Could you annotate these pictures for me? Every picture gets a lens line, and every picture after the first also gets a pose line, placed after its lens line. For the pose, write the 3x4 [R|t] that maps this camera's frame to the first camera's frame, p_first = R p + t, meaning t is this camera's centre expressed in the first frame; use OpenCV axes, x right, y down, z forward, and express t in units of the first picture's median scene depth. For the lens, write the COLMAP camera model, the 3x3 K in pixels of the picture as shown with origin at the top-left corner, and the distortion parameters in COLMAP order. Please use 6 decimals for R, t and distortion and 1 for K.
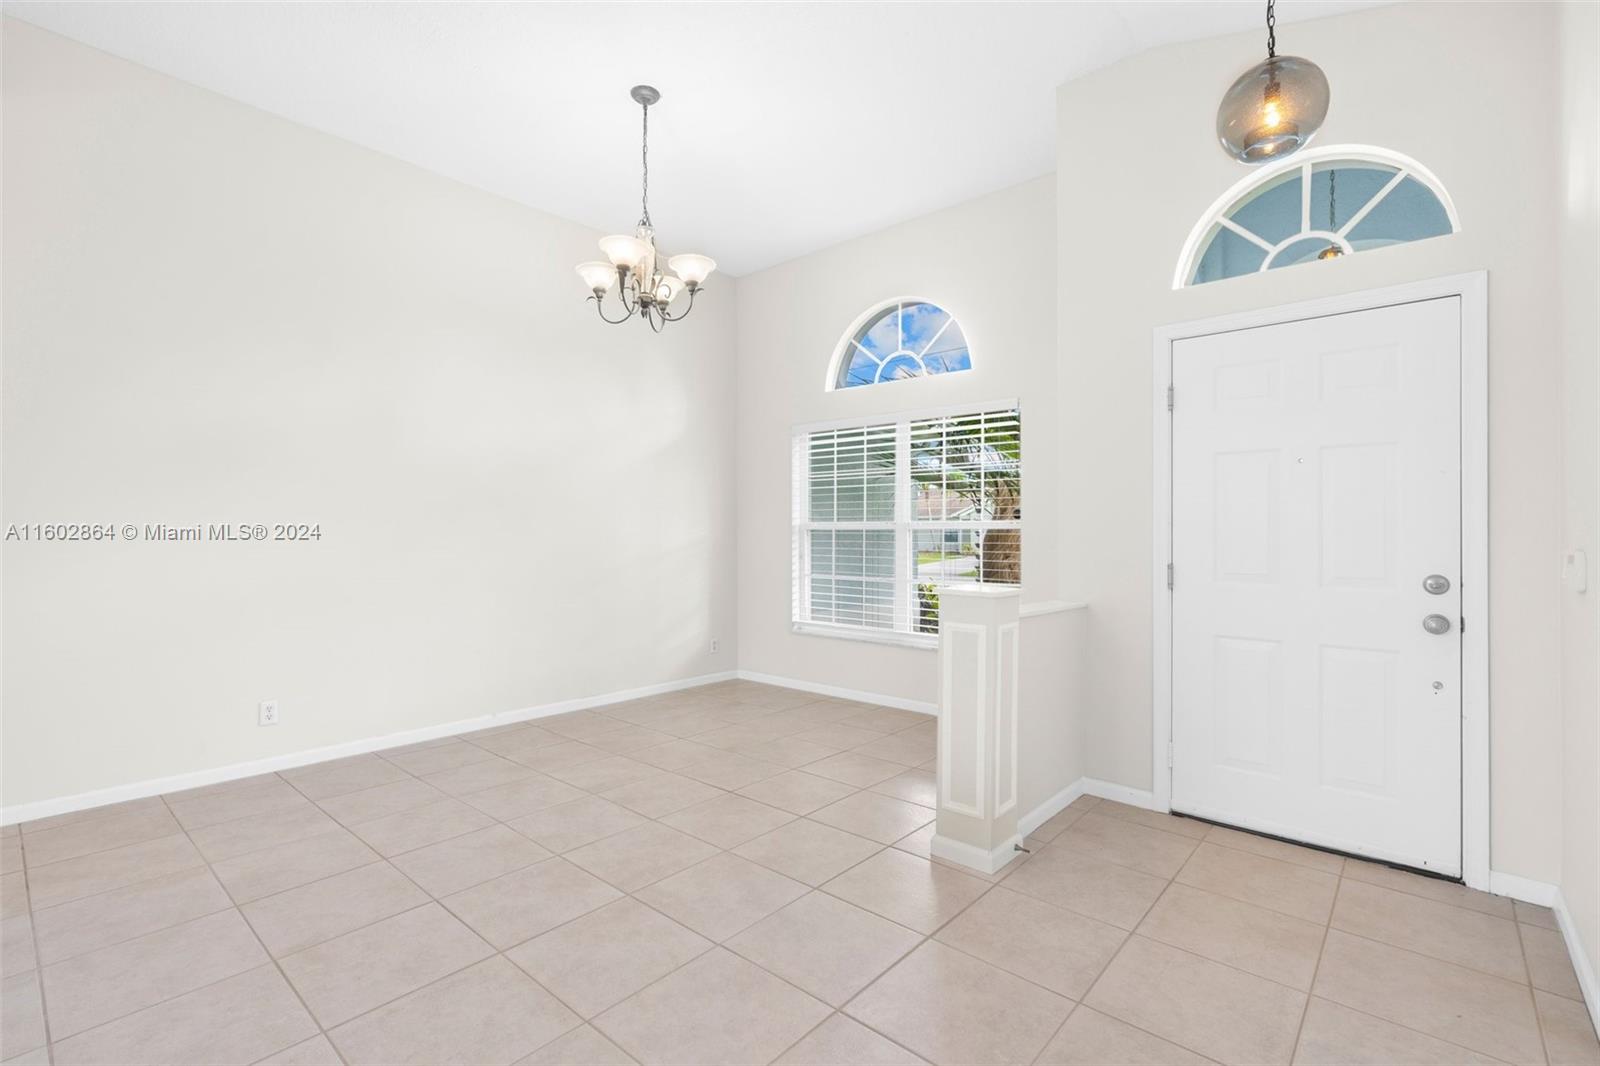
lens RADIAL K [[729.5, 0, 796.5], [0, 729.5, 524.5], [0, 0, 1]] dist [-0.000082, 0.000873]
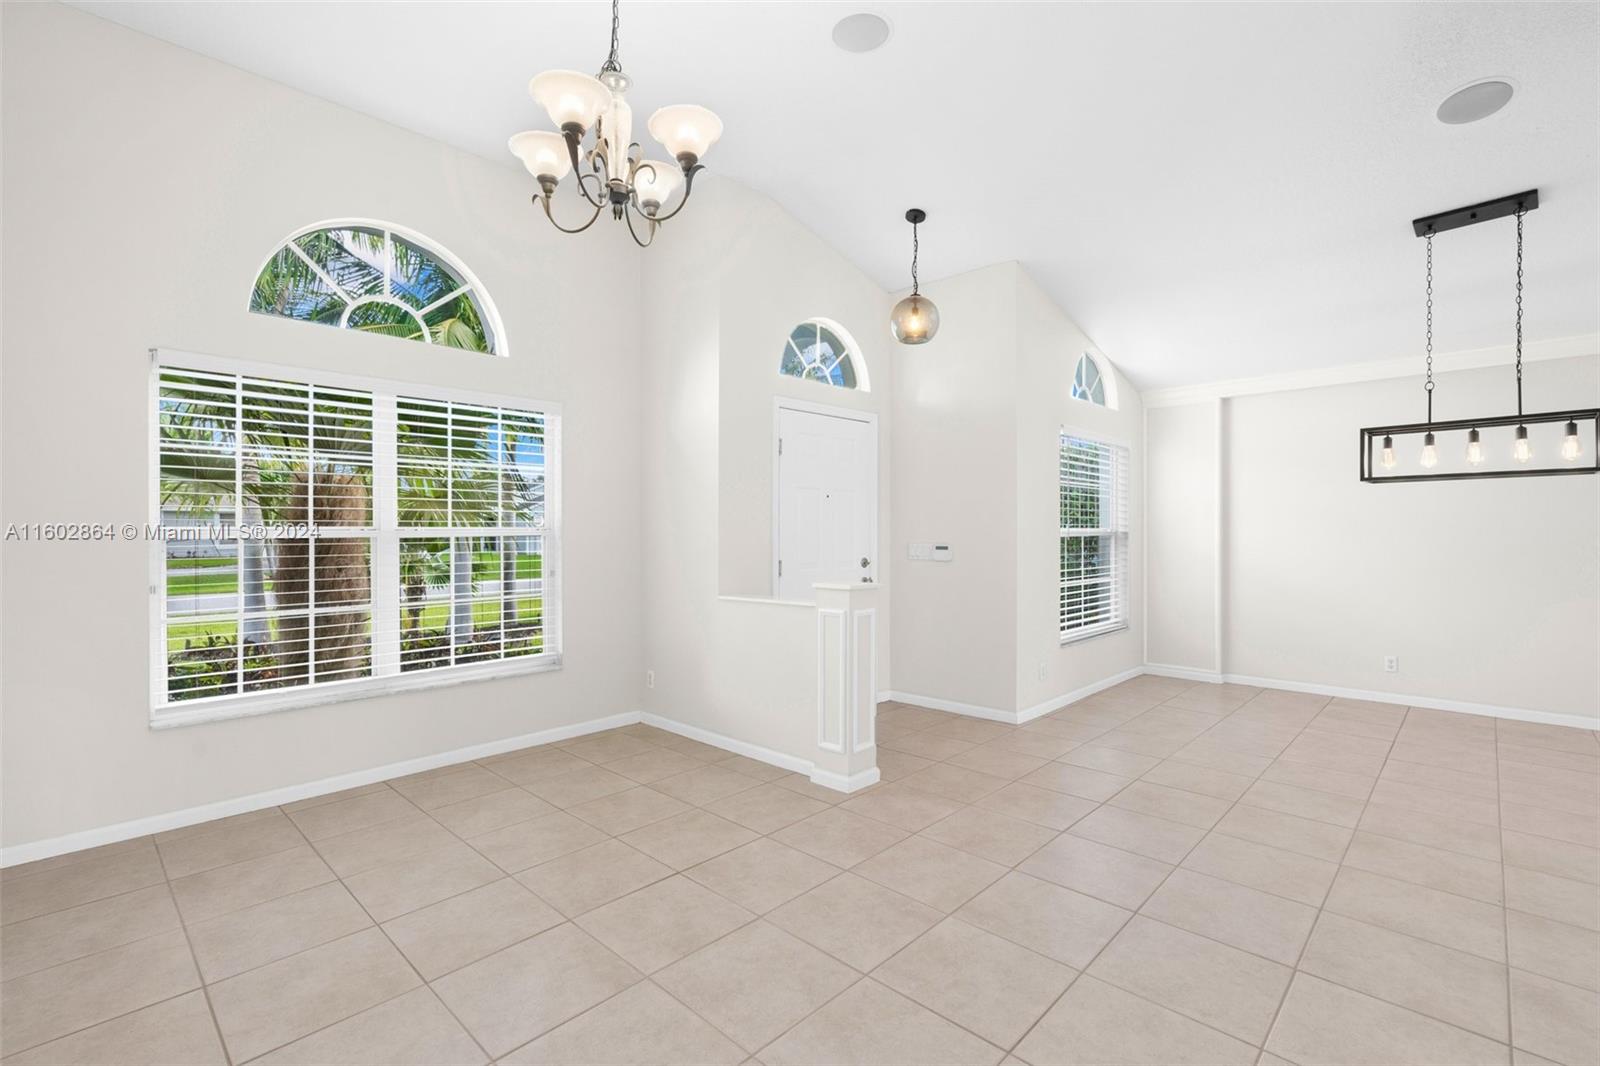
lens RADIAL K [[729.5, 0, 794.0], [0, 729.5, 528.5], [0, 0, 1]] dist [-0.000082, 0.000873]
pose [[0.043963, -0.000322, 0.999033, -0.574409], [-0.007584, 0.999971, 0.000656, -0.006058], [-0.999004, -0.007605, 0.043959, 0.549735]]
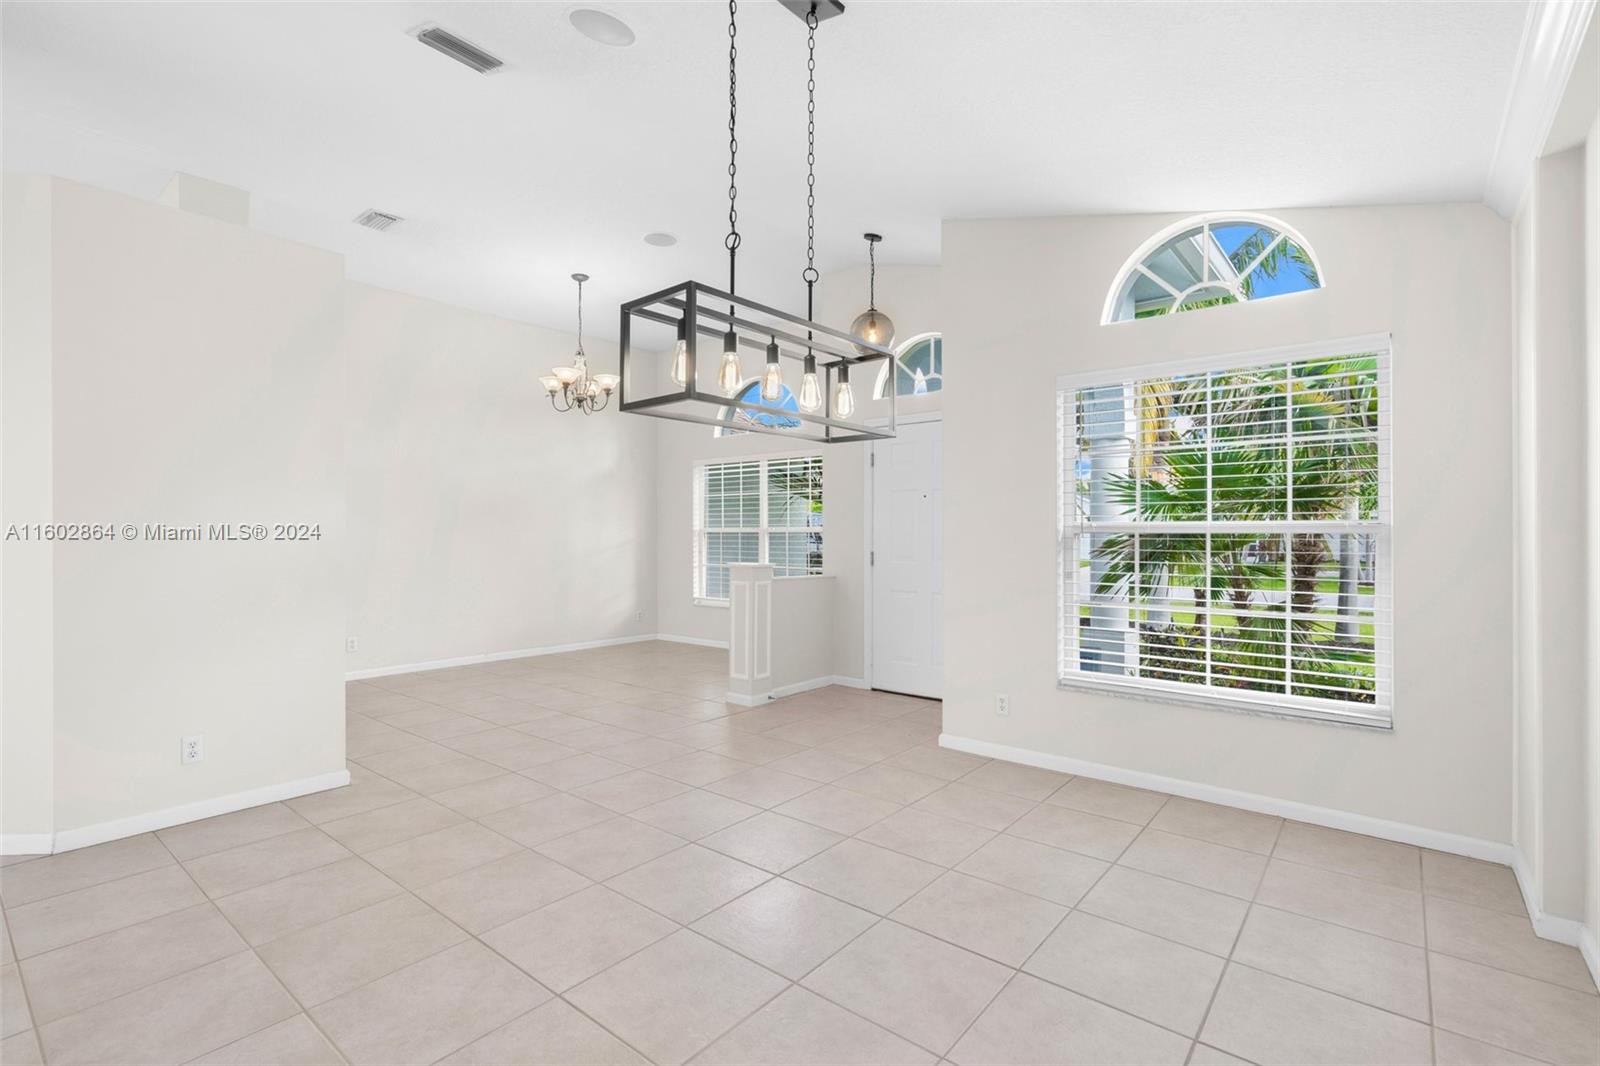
lens RADIAL K [[729.5, 0, 790.1], [0, 729.5, 537.7], [0, 0, 1]] dist [-0.000082, 0.000873]
pose [[0.999550, -0.000618, 0.029976, 0.155815], [0.000198, 0.999902, 0.014023, -0.003947], [-0.029982, -0.014011, 0.999452, -0.486347]]
